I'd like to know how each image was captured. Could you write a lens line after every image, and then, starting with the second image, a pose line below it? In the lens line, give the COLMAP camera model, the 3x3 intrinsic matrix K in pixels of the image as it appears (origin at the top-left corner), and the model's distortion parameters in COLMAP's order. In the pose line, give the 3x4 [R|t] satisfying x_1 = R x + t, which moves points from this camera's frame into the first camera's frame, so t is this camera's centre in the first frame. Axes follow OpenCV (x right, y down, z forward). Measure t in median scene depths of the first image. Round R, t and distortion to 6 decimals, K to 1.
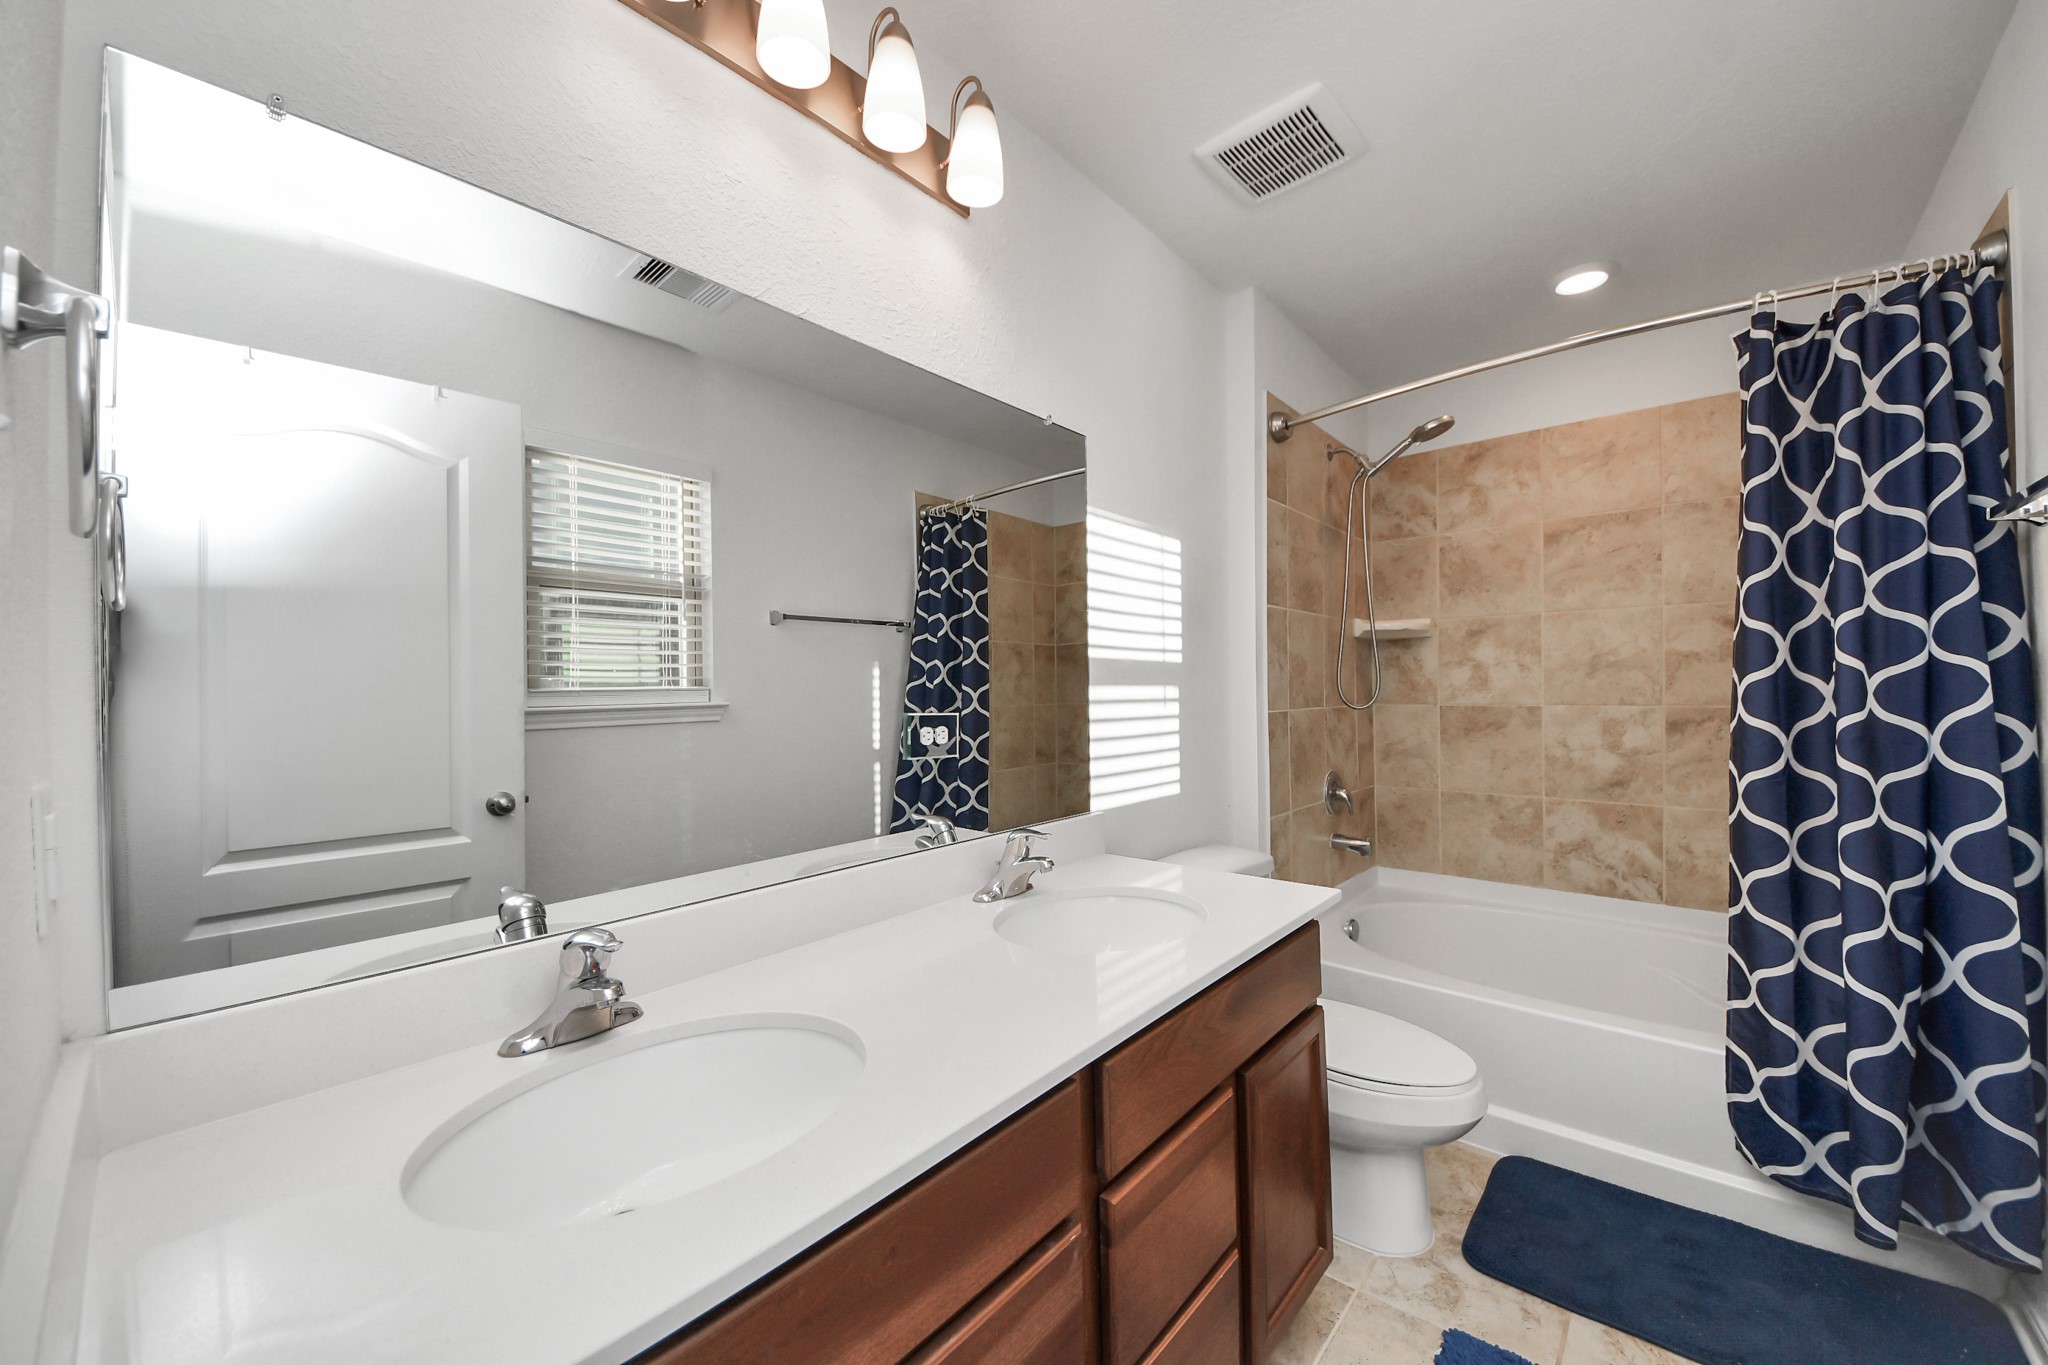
lens RADIAL K [[733.8, 0, 1033.3], [0, 733.8, 684.2], [0, 0, 1]] dist [-0.006390, -0.000685]
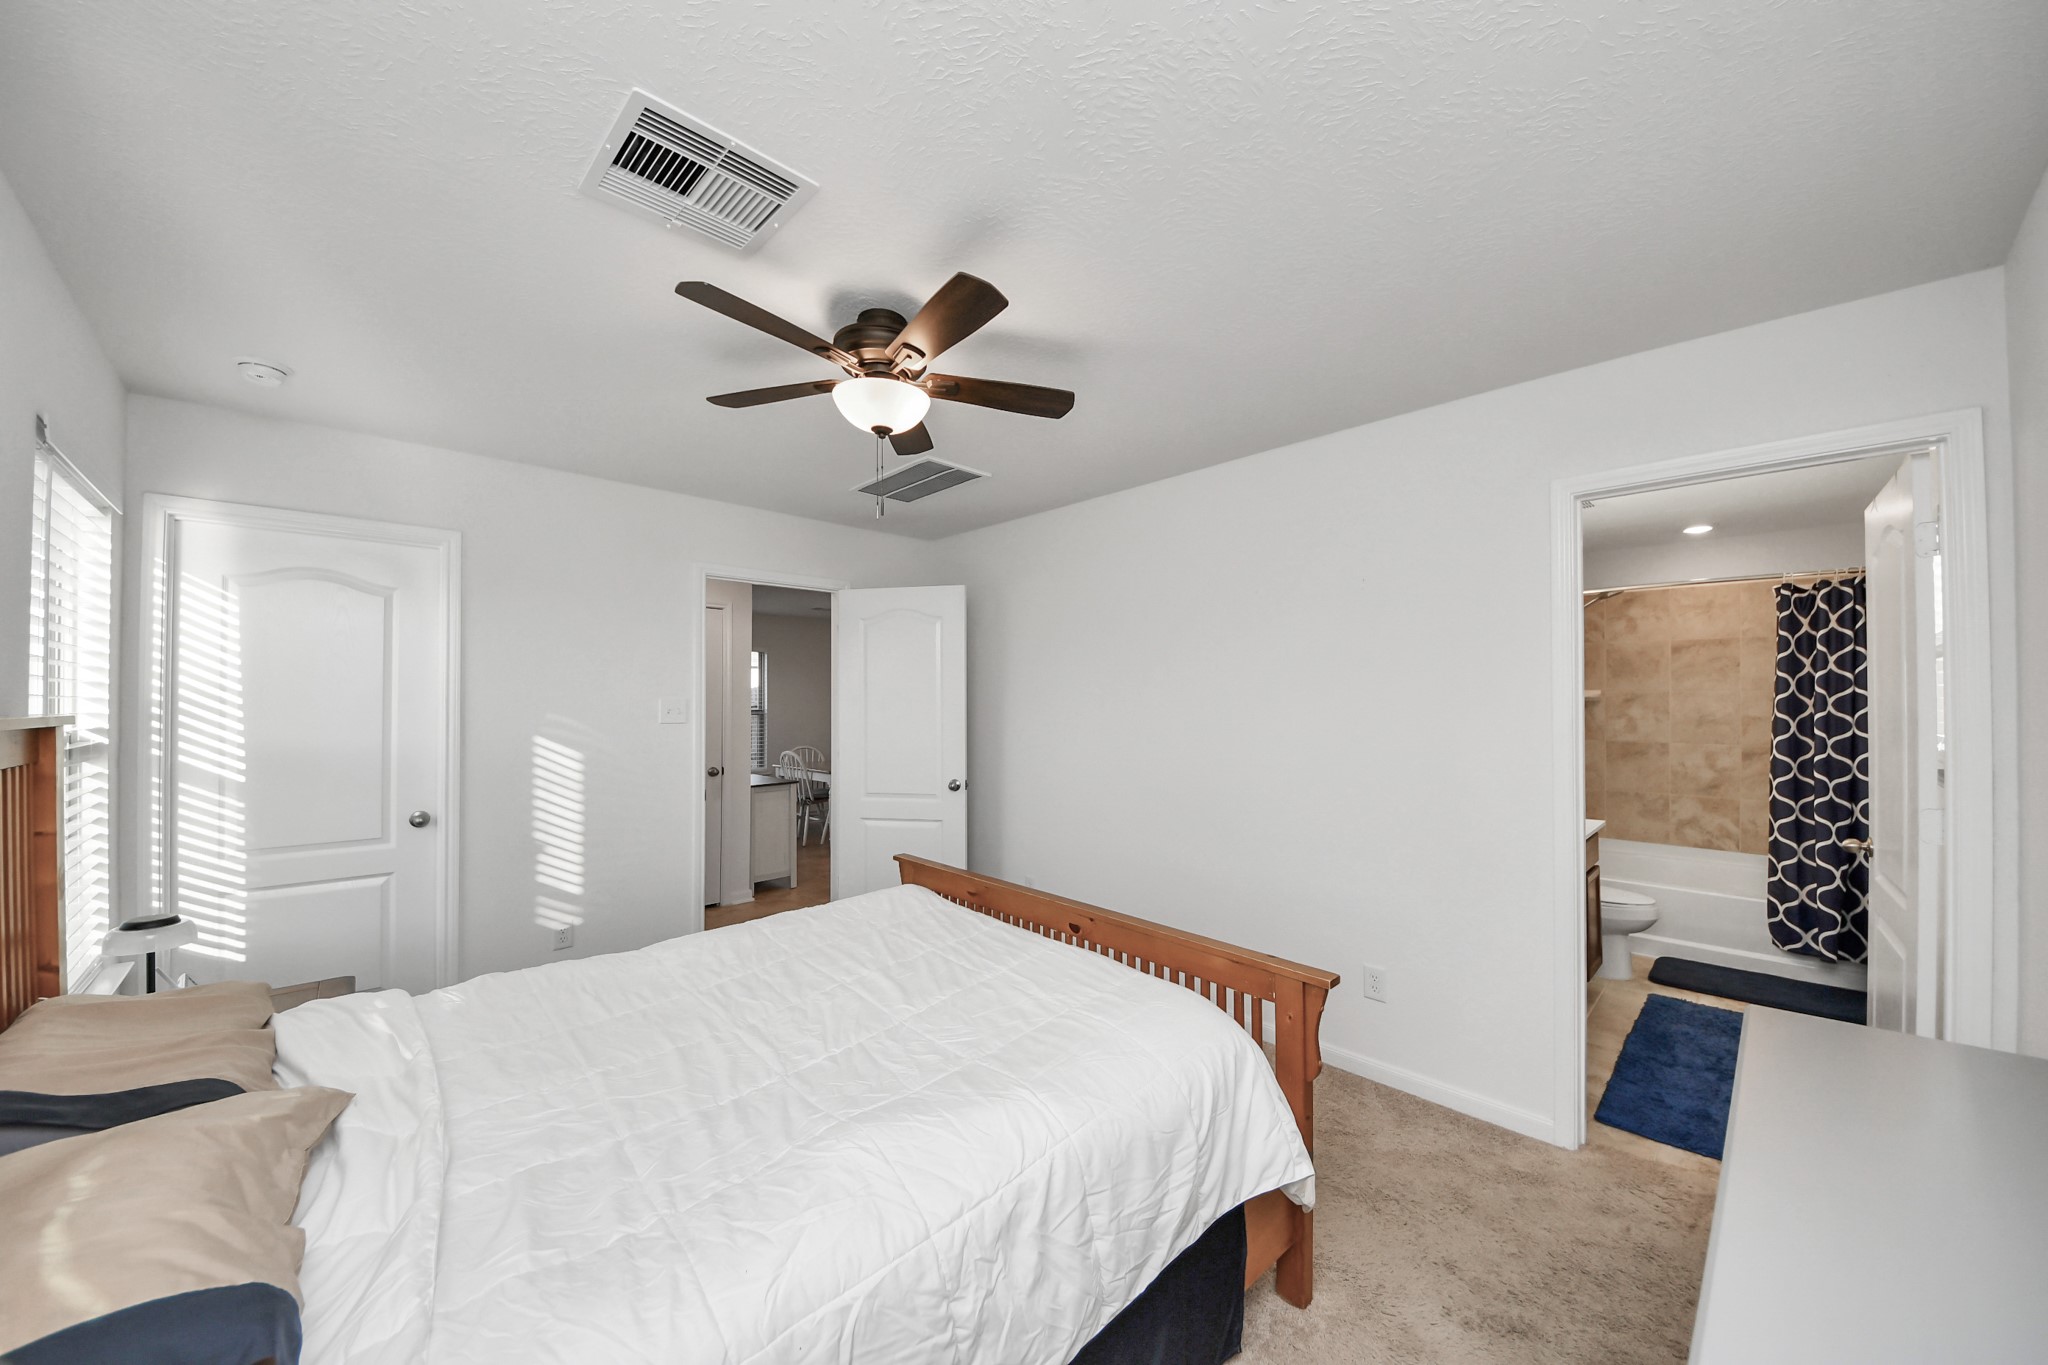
lens RADIAL K [[733.8, 0, 1022.1], [0, 733.8, 680.8], [0, 0, 1]] dist [-0.006390, -0.000685]
pose [[0.997419, 0.019584, -0.069080, -1.310479], [-0.020524, 0.999706, -0.012922, -0.113836], [0.068806, 0.014306, 0.997527, -1.533300]]
